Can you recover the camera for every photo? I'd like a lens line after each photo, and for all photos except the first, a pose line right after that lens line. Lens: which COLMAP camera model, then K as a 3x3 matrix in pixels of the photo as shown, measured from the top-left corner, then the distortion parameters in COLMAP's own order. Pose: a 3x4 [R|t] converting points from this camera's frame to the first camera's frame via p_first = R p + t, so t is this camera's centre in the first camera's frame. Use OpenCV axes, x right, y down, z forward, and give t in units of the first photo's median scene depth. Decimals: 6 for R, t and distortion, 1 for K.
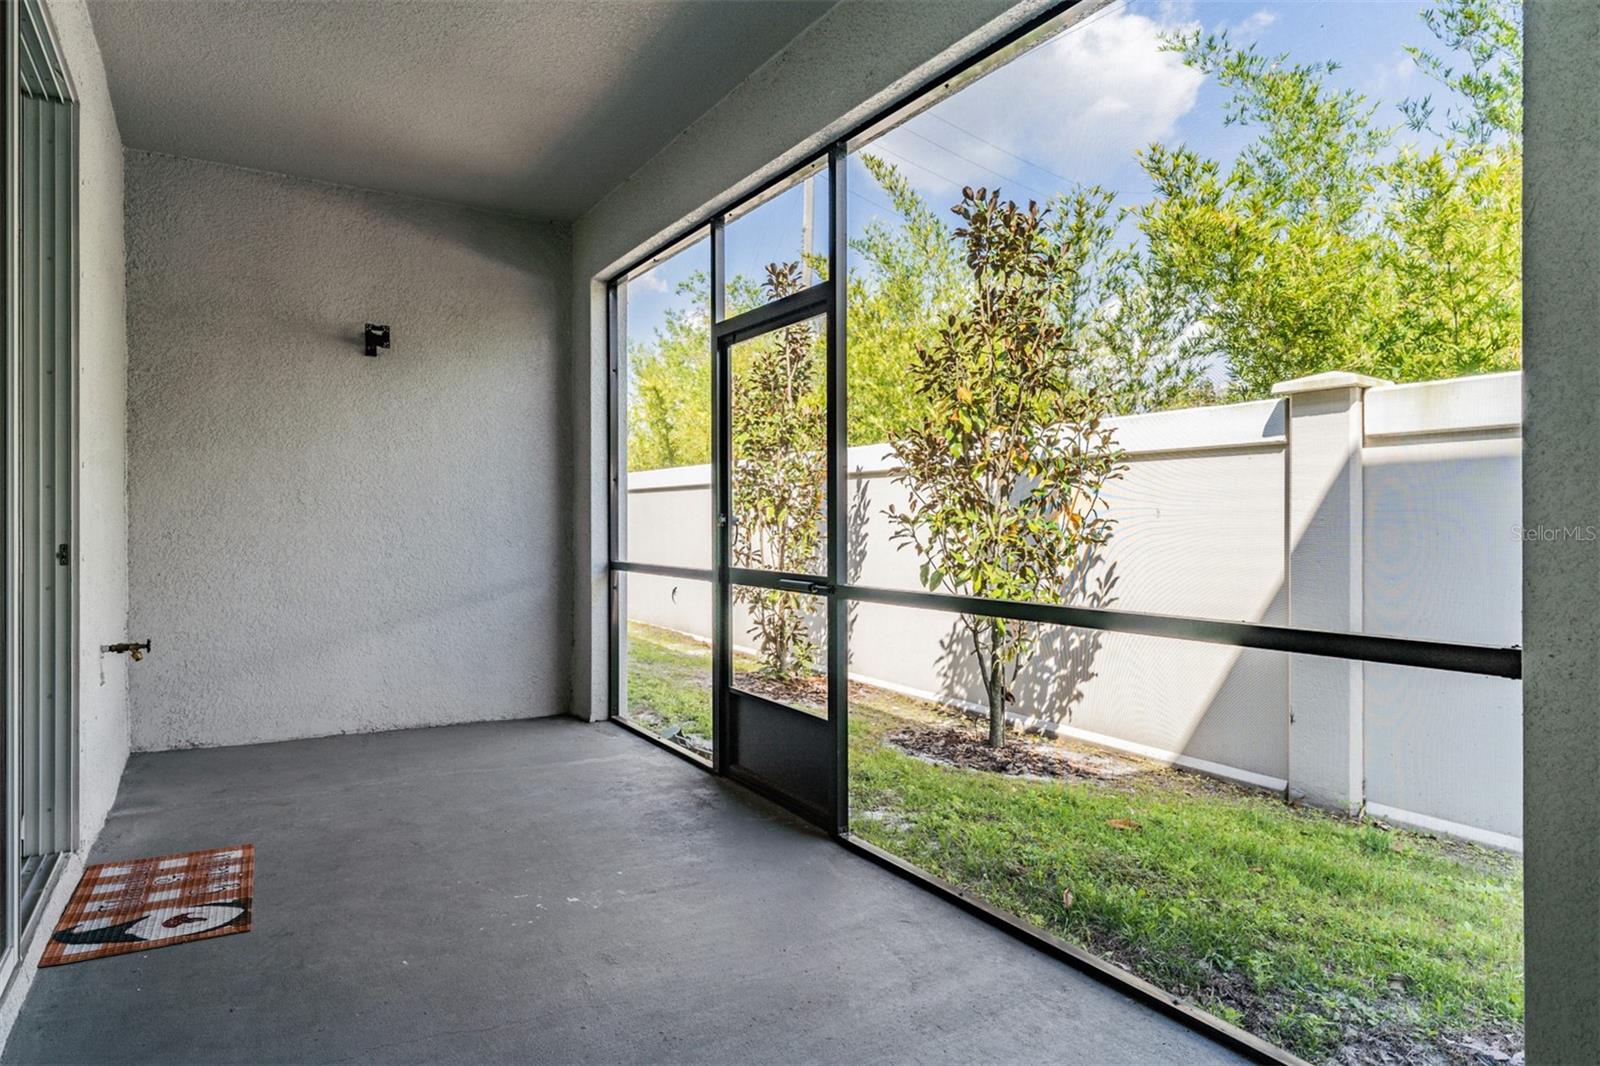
lens RADIAL K [[934.1, 0, 796.0], [0, 934.1, 526.0], [0, 0, 1]] dist [0.006589, 0.001243]
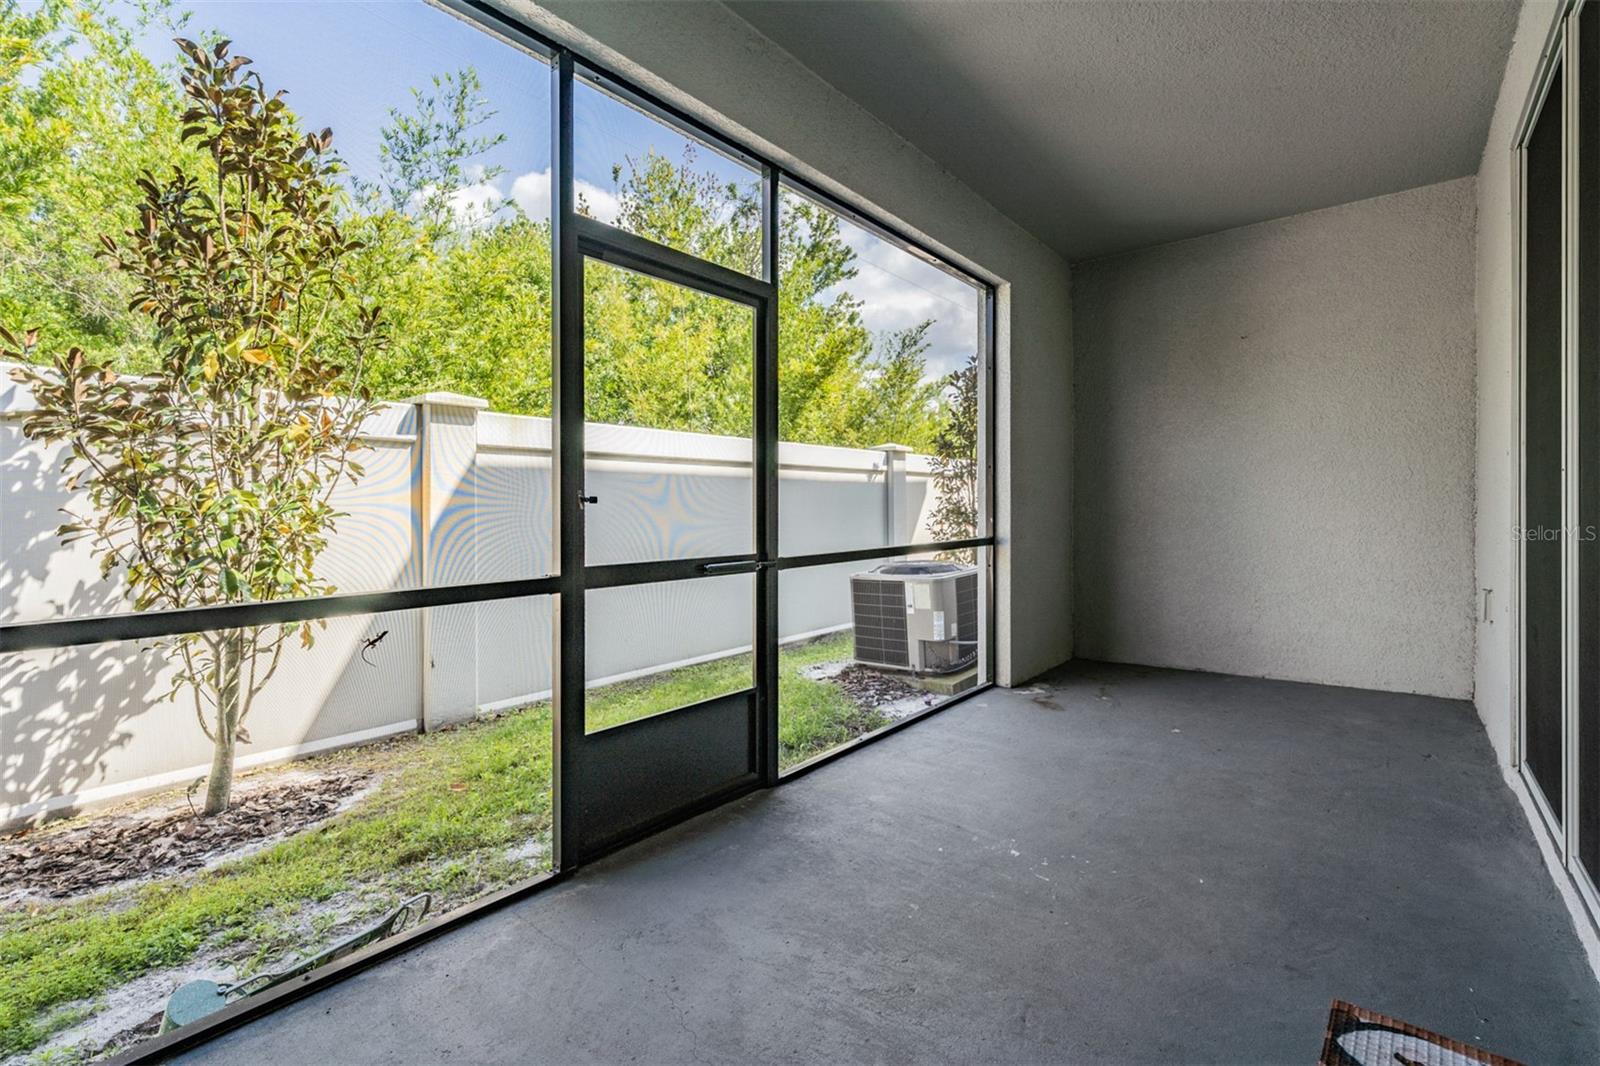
lens RADIAL K [[717.5, 0, 788.7], [0, 717.5, 517.1], [0, 0, 1]] dist [0.004730, -0.000451]
pose [[-0.313992, -0.012212, 0.949347, -0.649305], [0.011203, 0.999800, 0.016566, -0.001574], [-0.949360, 0.015837, -0.313792, 1.041661]]
